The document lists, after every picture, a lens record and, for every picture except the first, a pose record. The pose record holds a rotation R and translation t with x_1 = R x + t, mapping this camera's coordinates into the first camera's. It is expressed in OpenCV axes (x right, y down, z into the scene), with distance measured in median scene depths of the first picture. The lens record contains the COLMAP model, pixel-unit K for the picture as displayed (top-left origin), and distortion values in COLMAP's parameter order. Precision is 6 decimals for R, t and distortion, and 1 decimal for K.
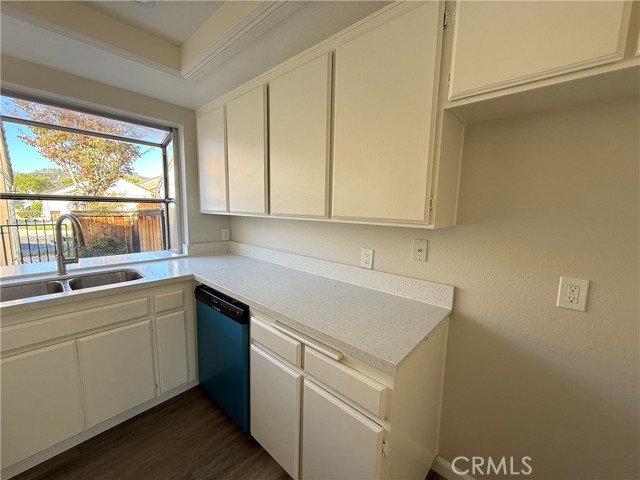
lens RADIAL K [[255.0, 0, 319.0], [0, 255.0, 239.9], [0, 0, 1]] dist [0.000016, -0.000182]
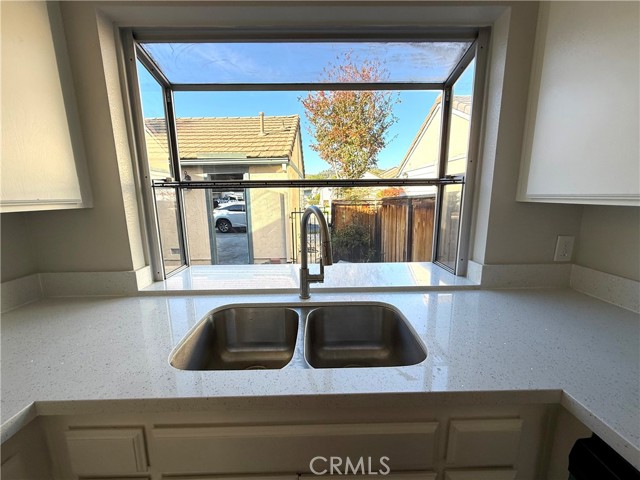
lens RADIAL K [[255.0, 0, 319.0], [0, 255.0, 239.9], [0, 0, 1]] dist [0.000016, -0.000182]
pose [[0.674978, 0.101951, -0.730760, -0.482688], [-0.065979, 0.994780, 0.077843, -0.062940], [0.734882, -0.004328, 0.678181, 0.545874]]
